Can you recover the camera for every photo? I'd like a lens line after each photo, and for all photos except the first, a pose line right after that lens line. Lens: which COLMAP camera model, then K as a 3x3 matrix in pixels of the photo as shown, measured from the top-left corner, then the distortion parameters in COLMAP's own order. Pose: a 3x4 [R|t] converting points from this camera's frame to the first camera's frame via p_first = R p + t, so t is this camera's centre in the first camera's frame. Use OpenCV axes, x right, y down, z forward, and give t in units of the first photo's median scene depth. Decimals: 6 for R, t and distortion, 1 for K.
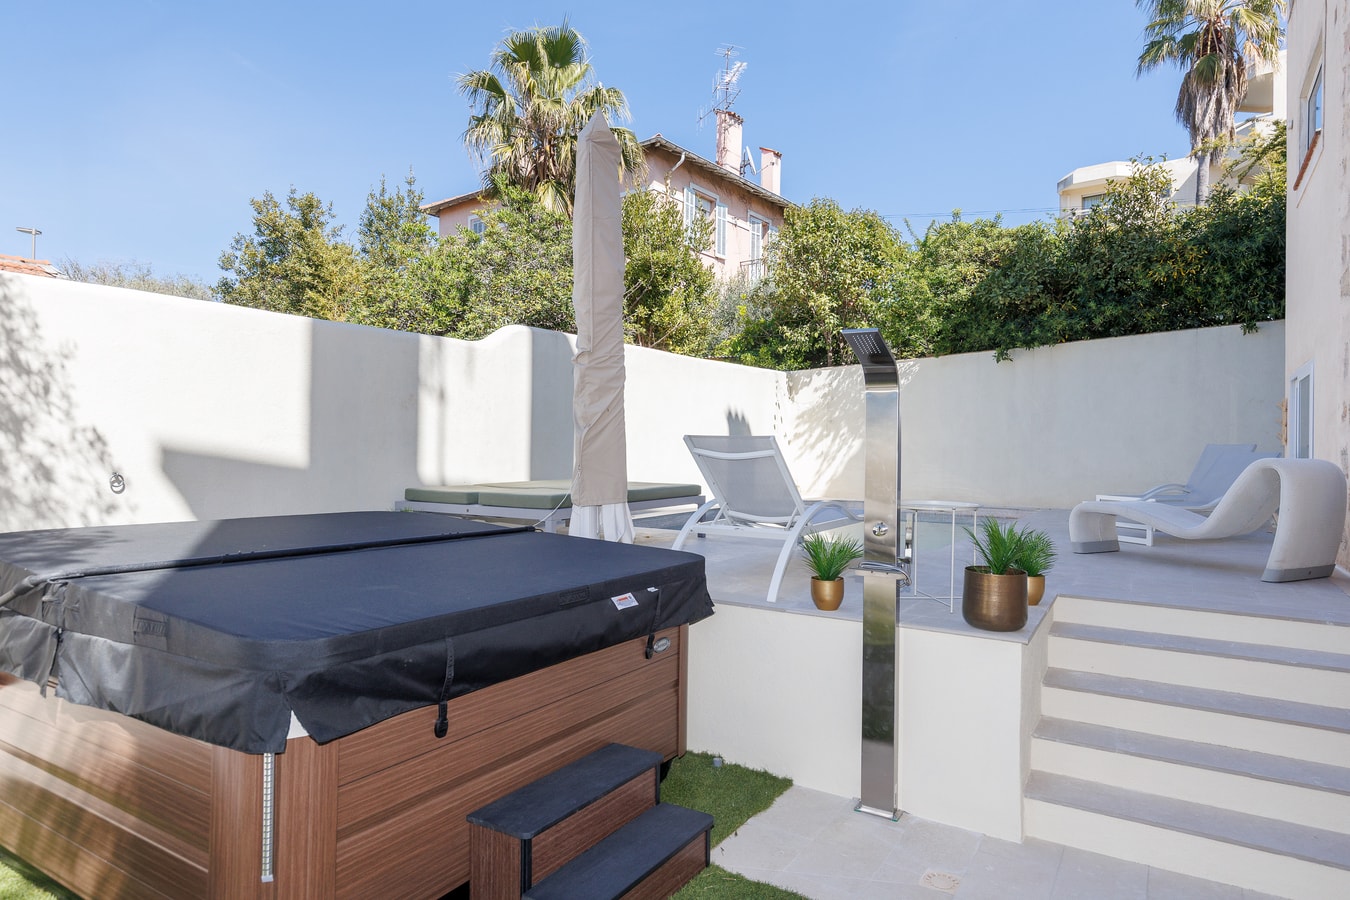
lens RADIAL K [[815.6, 0, 674.0], [0, 815.6, 448.3], [0, 0, 1]] dist [-0.000779, -0.006168]
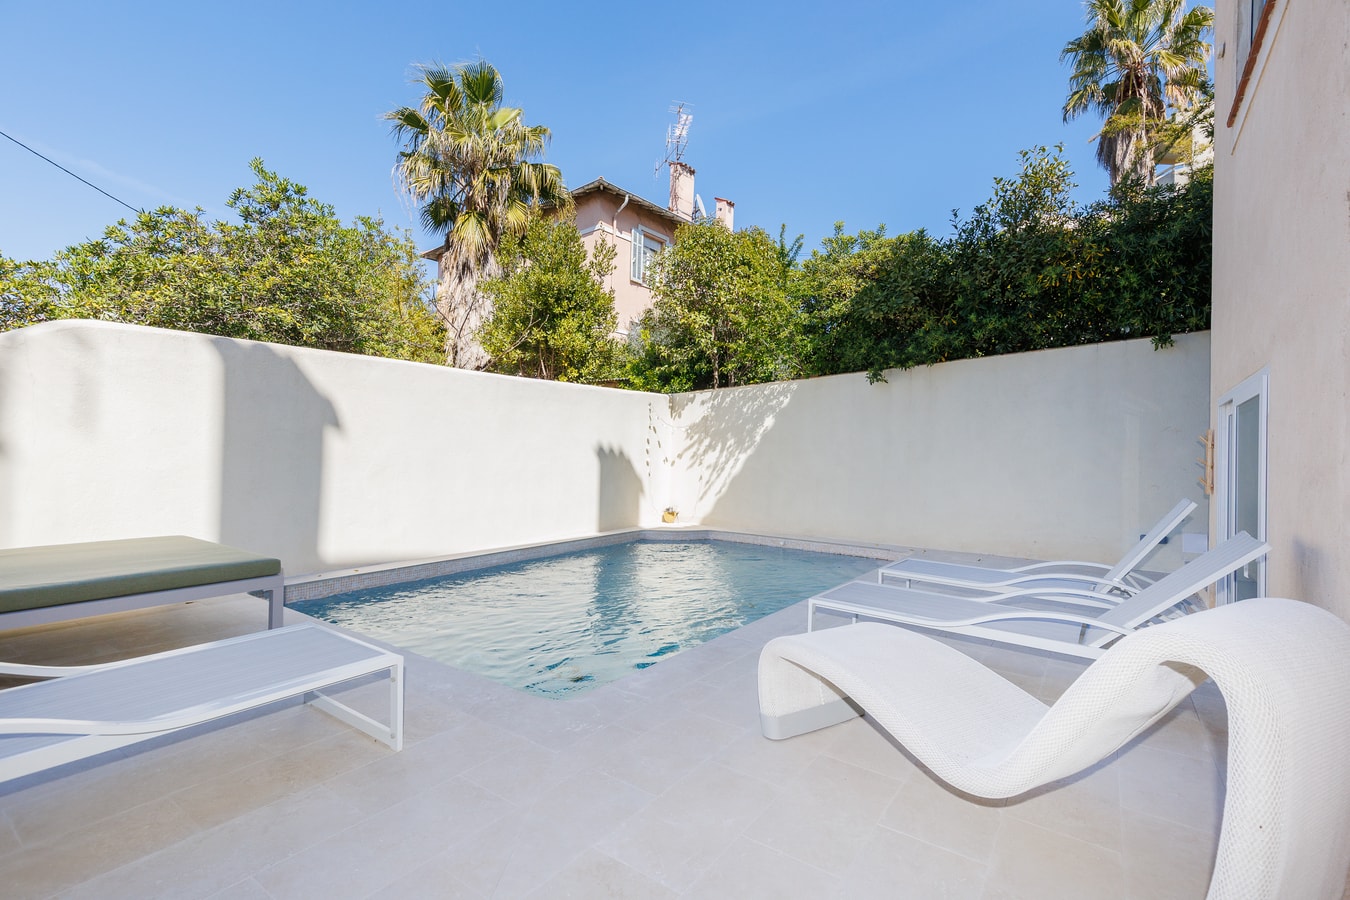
lens RADIAL K [[618.3, 0, 675.2], [0, 618.3, 449.2], [0, 0, 1]] dist [-0.004808, 0.001070]
pose [[0.998033, 0.011665, -0.061590, 0.214185], [-0.012303, 0.999874, -0.009995, -0.023007], [0.061466, 0.010733, 0.998052, 0.293328]]
